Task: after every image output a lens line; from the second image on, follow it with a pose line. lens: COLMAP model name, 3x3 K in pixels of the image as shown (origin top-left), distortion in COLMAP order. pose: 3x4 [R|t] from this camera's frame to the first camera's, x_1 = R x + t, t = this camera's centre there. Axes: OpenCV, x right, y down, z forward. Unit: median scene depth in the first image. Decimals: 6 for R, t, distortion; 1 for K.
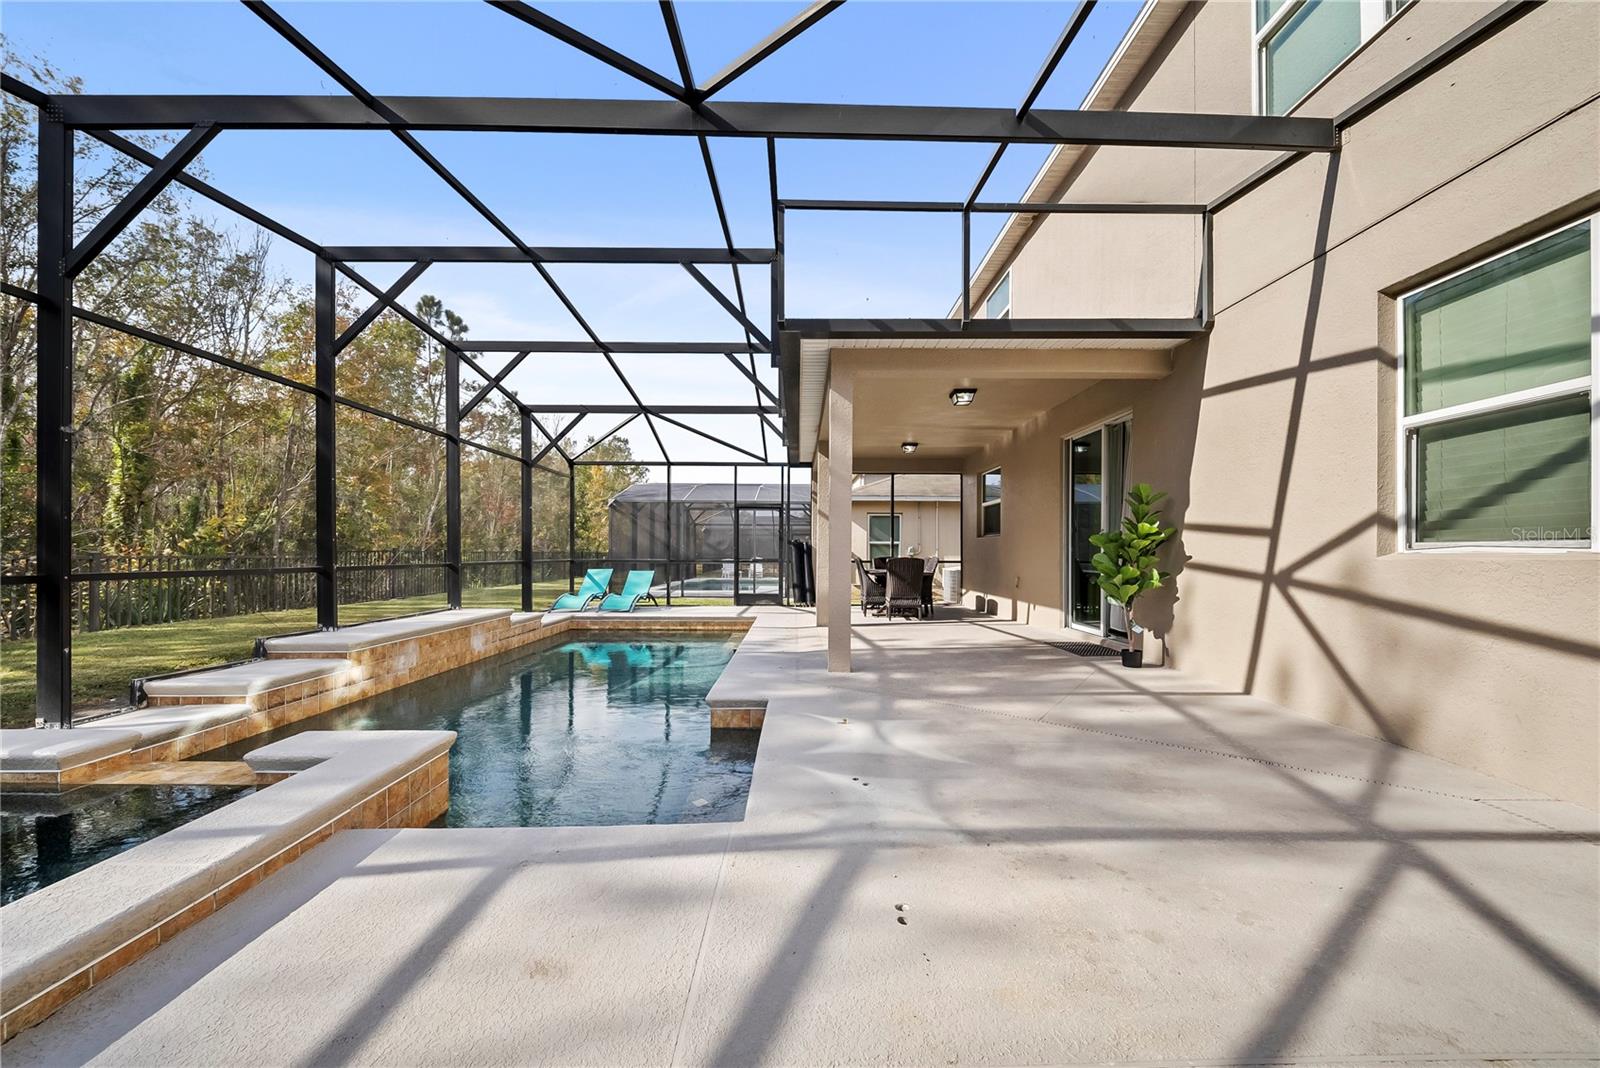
lens RADIAL K [[568.1, 0, 800.6], [0, 568.1, 543.6], [0, 0, 1]] dist [0.007230, -0.005682]
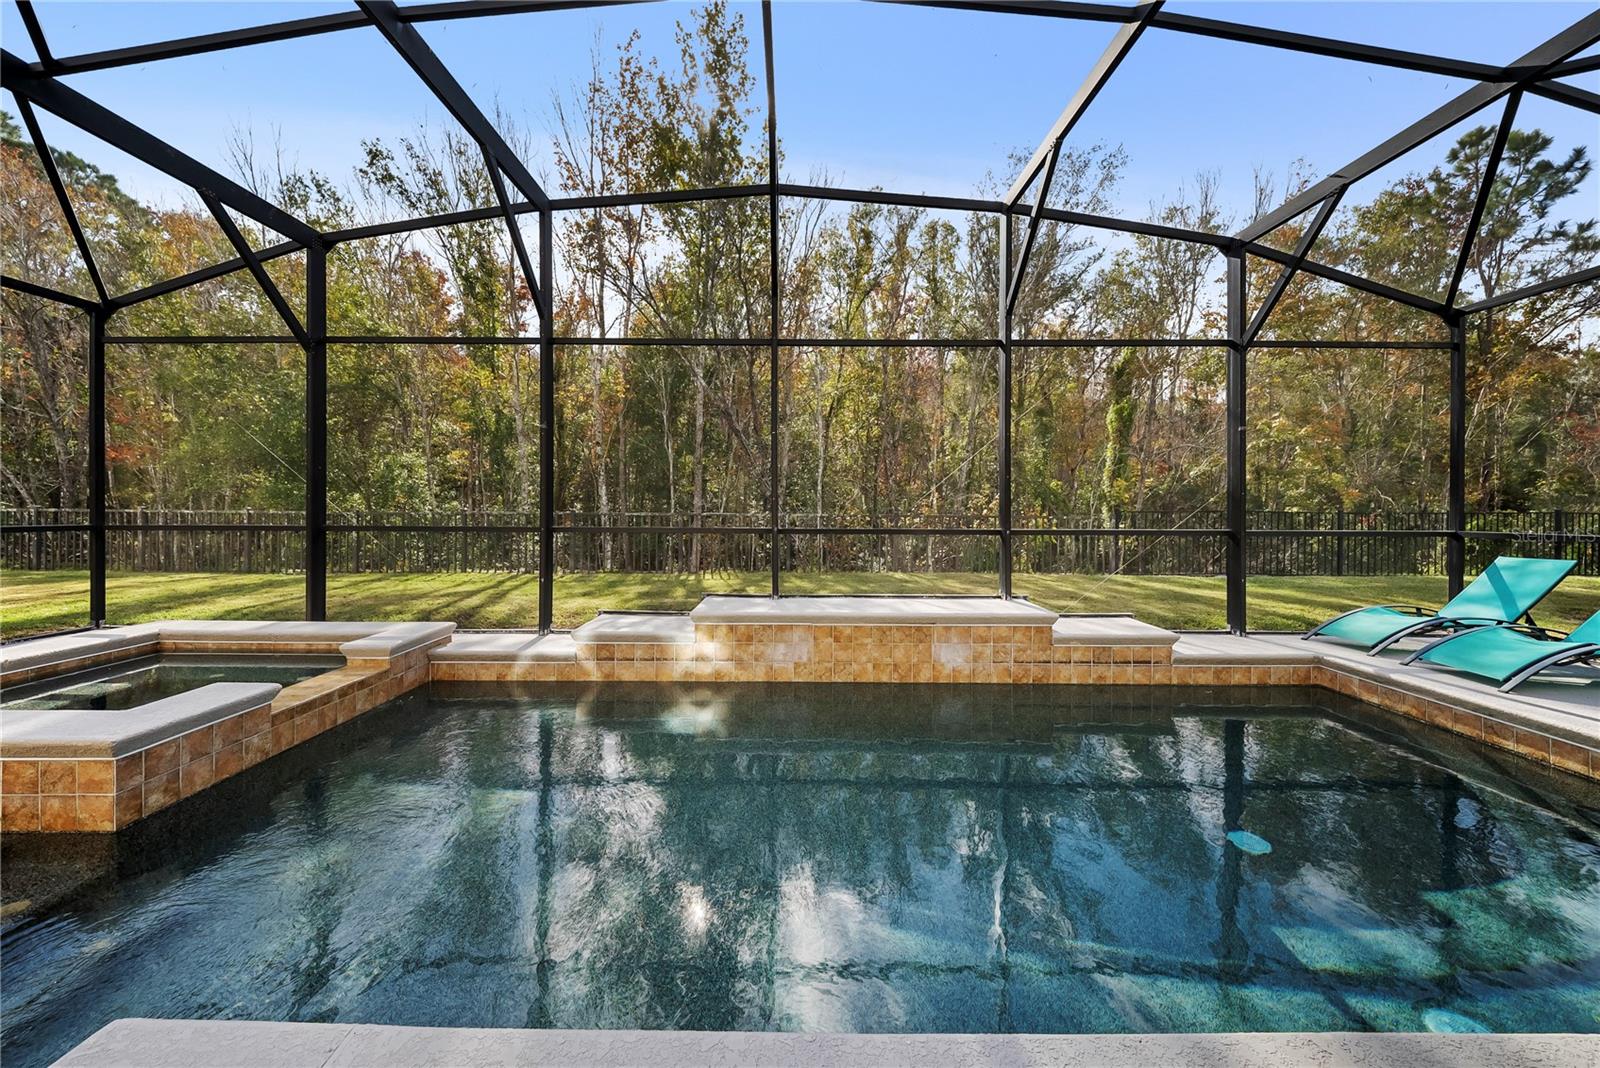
lens RADIAL K [[590.7, 0, 795.9], [0, 590.7, 505.8], [0, 0, 1]] dist [0.013895, -0.000015]
pose [[-0.013237, -0.001947, -0.999910, 0.131234], [0.011766, 0.999929, -0.002103, 0.007107], [0.999843, -0.011792, -0.013213, 1.090735]]
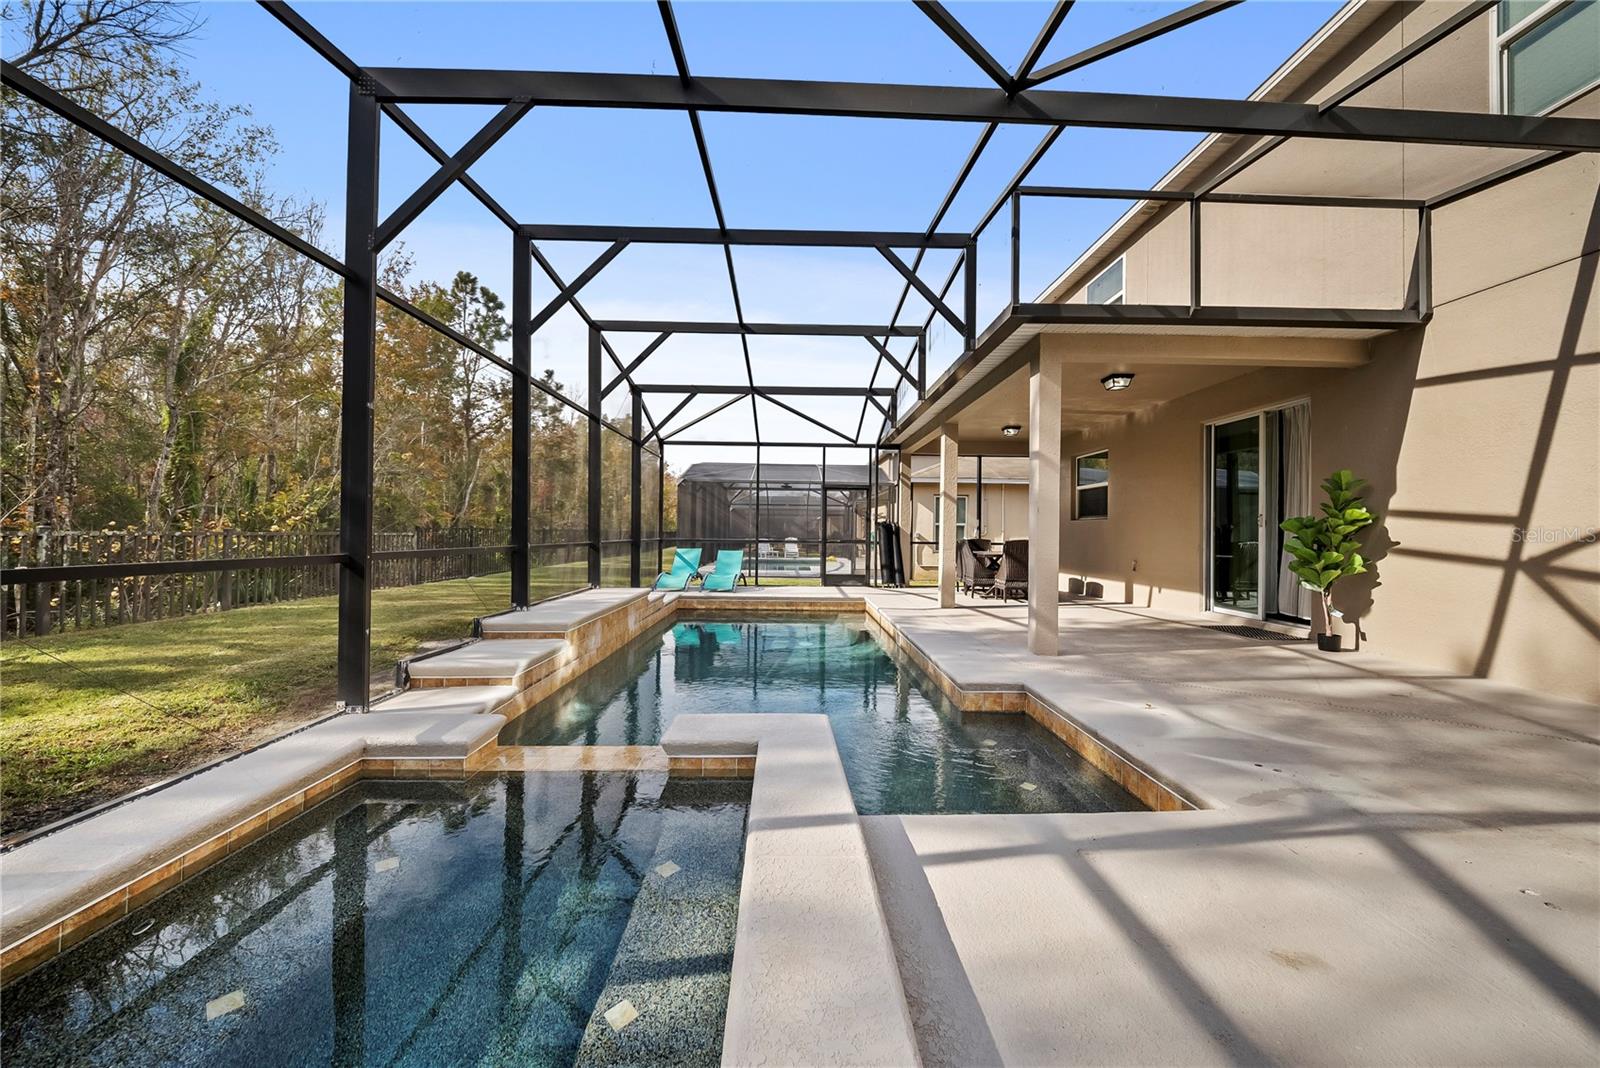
lens RADIAL K [[565.3, 0, 802.2], [0, 565.3, 519.1], [0, 0, 1]] dist [0.011466, -0.009082]
pose [[0.999850, 0.008369, 0.015171, -0.371293], [-0.008251, 0.999936, -0.007768, -0.002453], [-0.015235, 0.007642, 0.999855, 0.004873]]
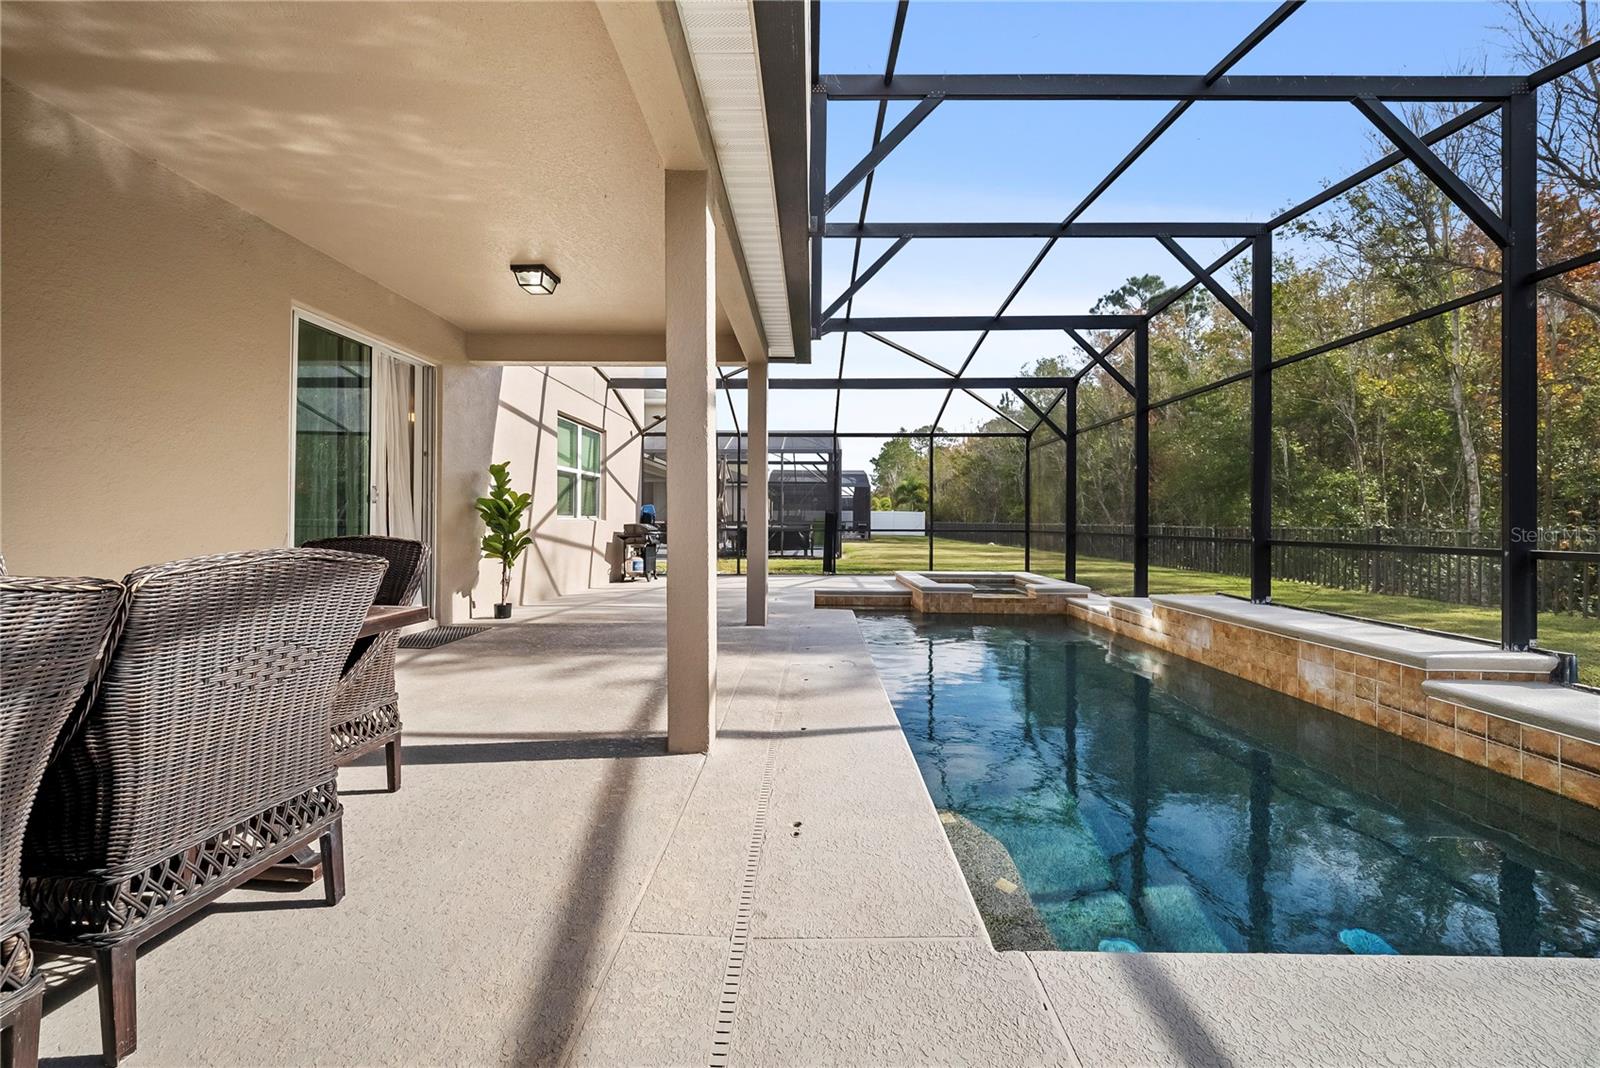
lens RADIAL K [[561.8, 0, 796.9], [0, 561.8, 526.7], [0, 0, 1]] dist [0.012565, -0.008725]
pose [[-0.999320, -0.009507, 0.035619, -0.047830], [-0.009692, 0.999940, -0.005044, 0.031960], [-0.035569, -0.005386, -0.999353, 2.111469]]
